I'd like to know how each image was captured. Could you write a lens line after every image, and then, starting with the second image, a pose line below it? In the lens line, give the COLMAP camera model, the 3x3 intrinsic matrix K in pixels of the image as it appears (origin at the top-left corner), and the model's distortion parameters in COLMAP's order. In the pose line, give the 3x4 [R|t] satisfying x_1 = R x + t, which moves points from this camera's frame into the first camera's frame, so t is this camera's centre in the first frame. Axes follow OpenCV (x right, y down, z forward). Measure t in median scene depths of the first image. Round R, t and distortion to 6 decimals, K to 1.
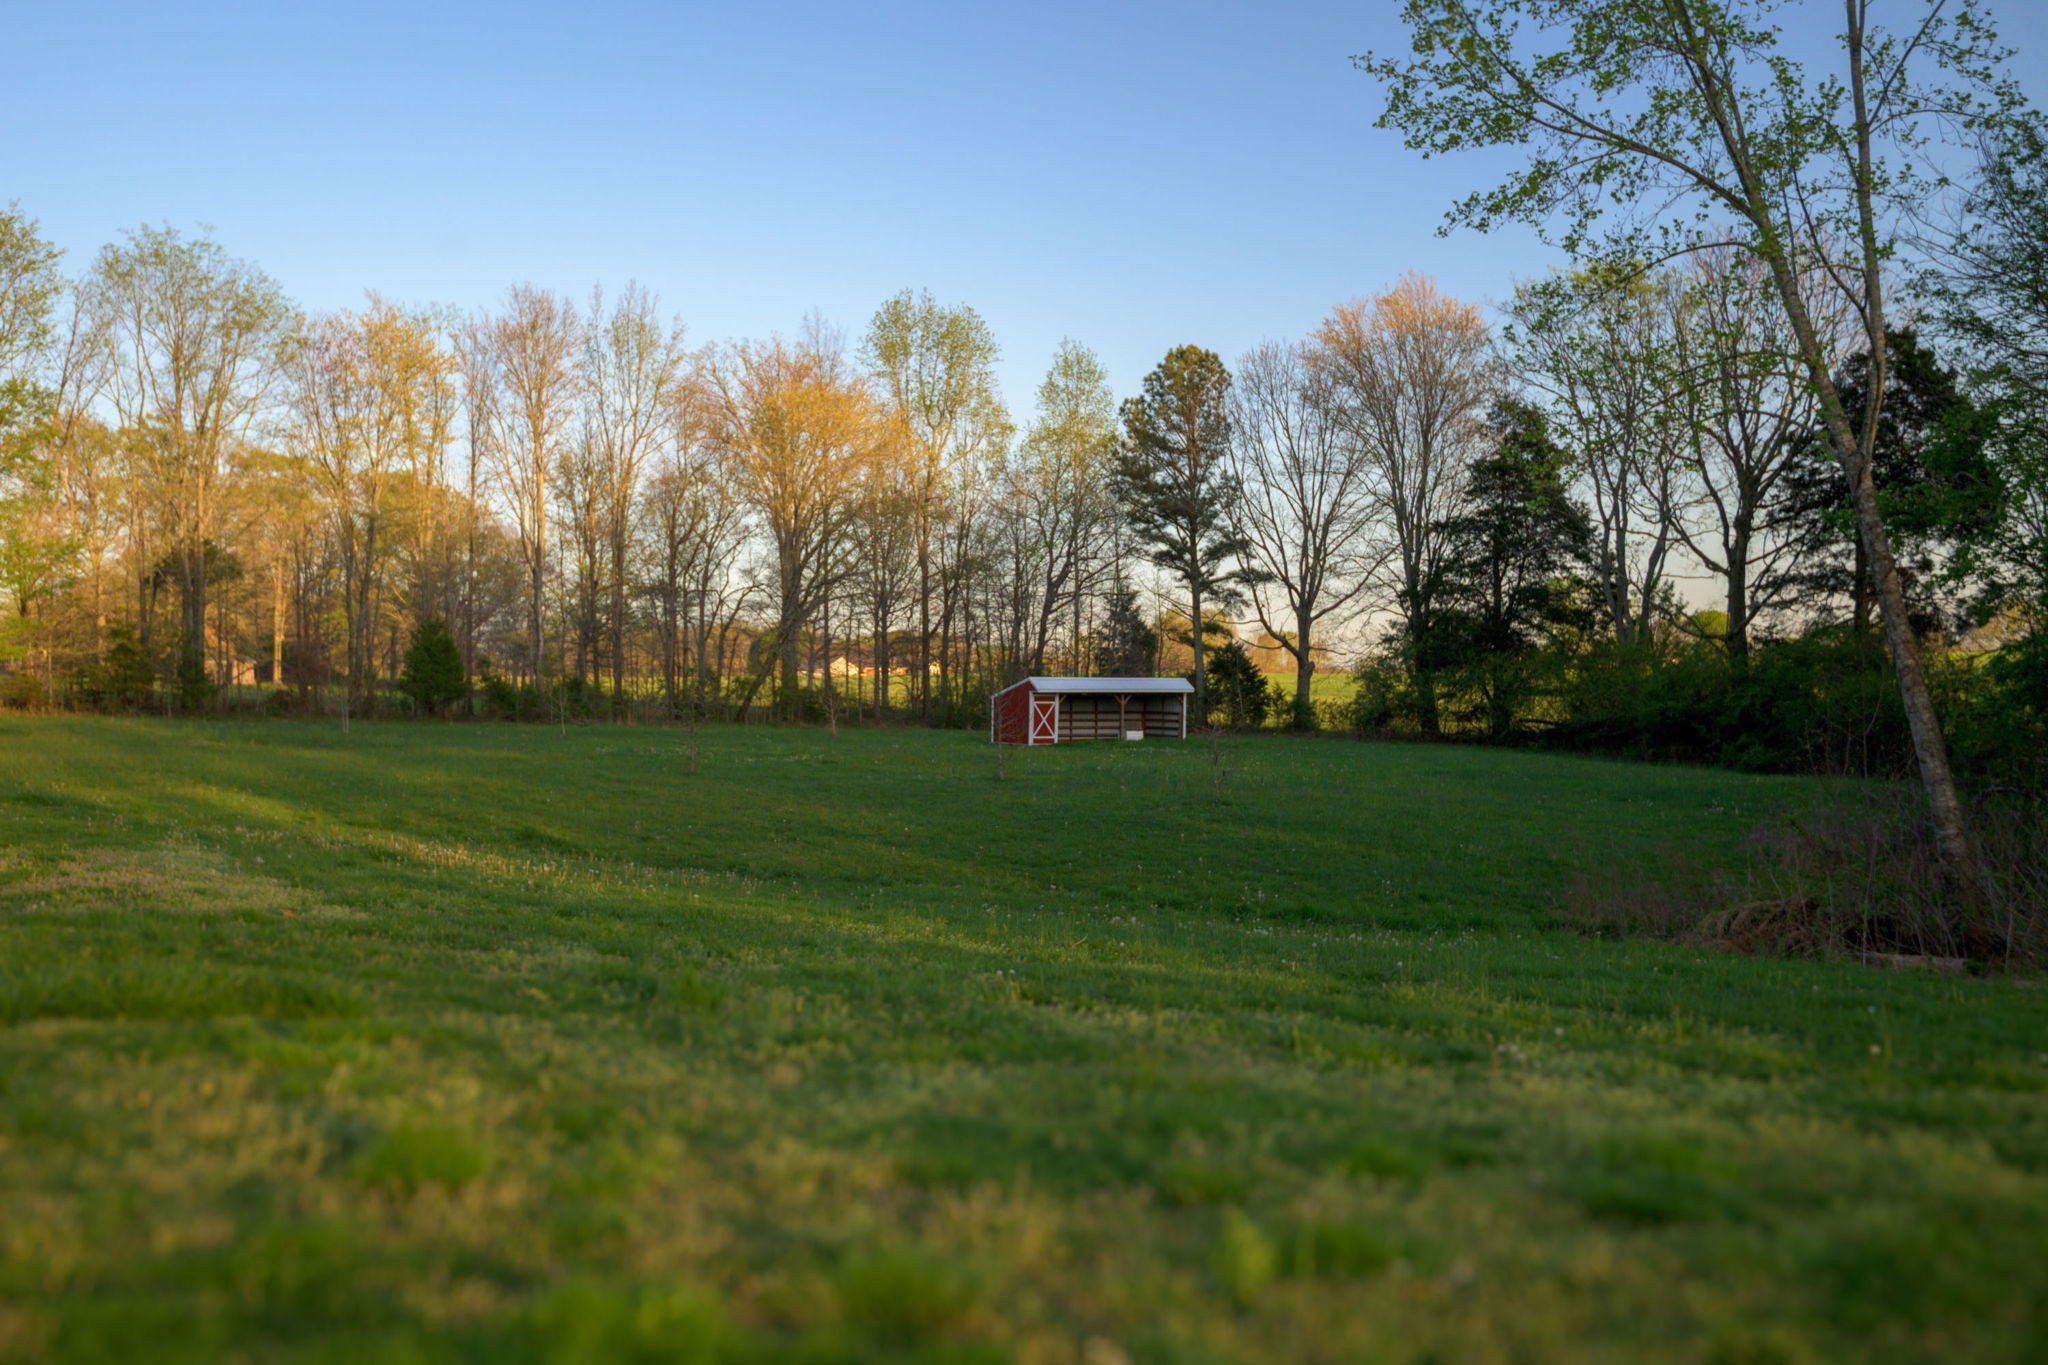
lens RADIAL K [[1947.4, 0, 1118.1], [0, 1947.4, 690.7], [0, 0, 1]] dist [0.040711, -0.007175]
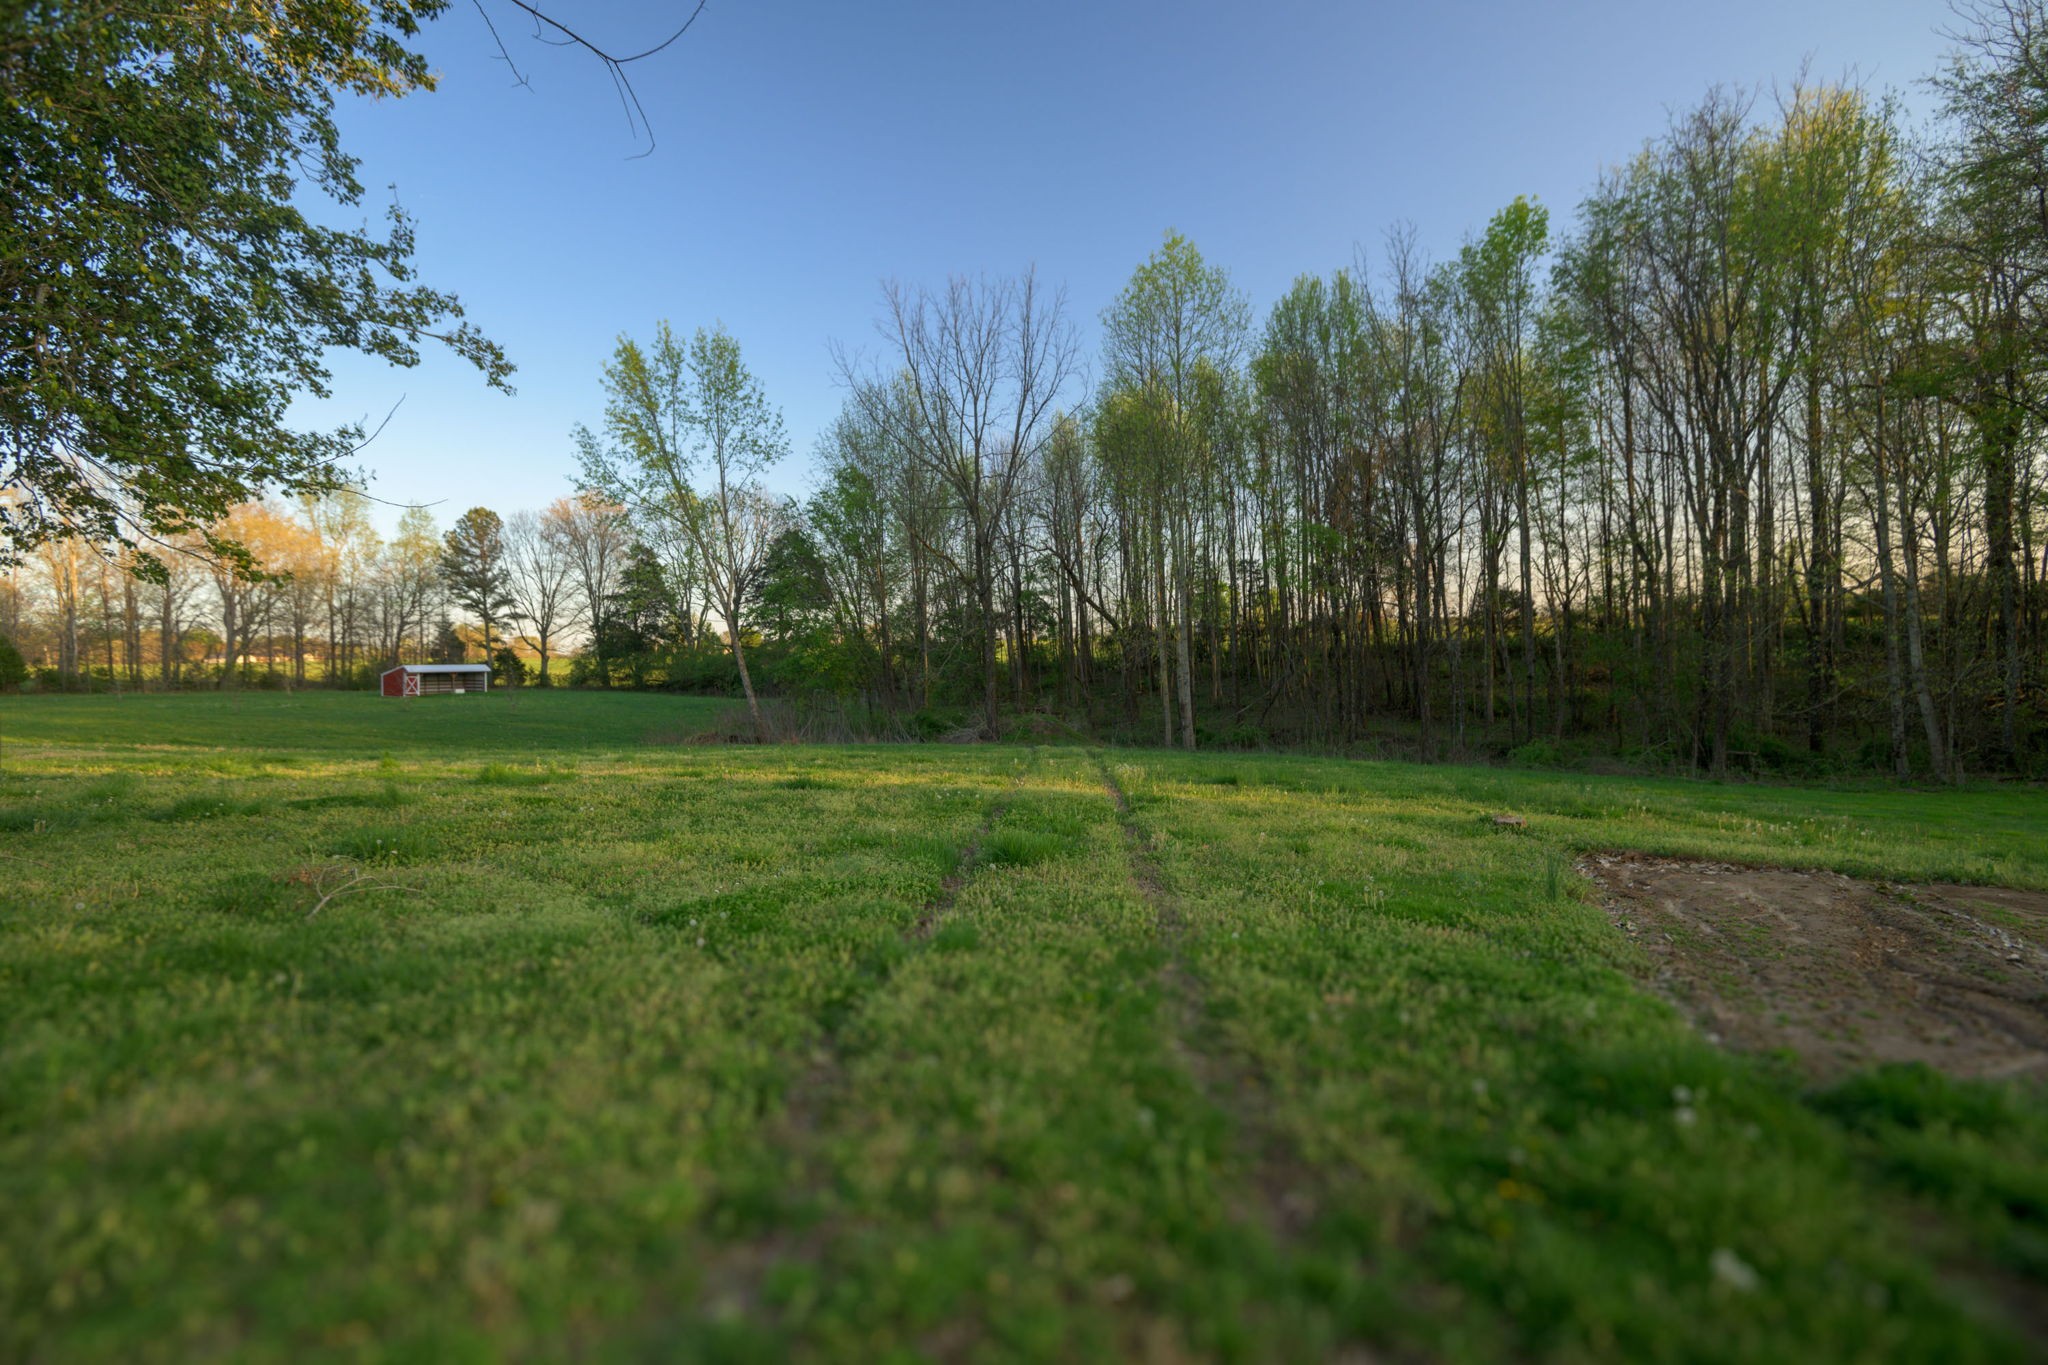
lens RADIAL K [[920.2, 0, 1024.0], [0, 920.2, 682.5], [0, 0, 1]] dist [-0.007888, -0.002610]
pose [[0.836014, -0.022025, 0.548266, -0.021242], [0.010129, 0.999643, 0.024713, -0.004795], [-0.548614, -0.015107, 0.835939, -0.170001]]
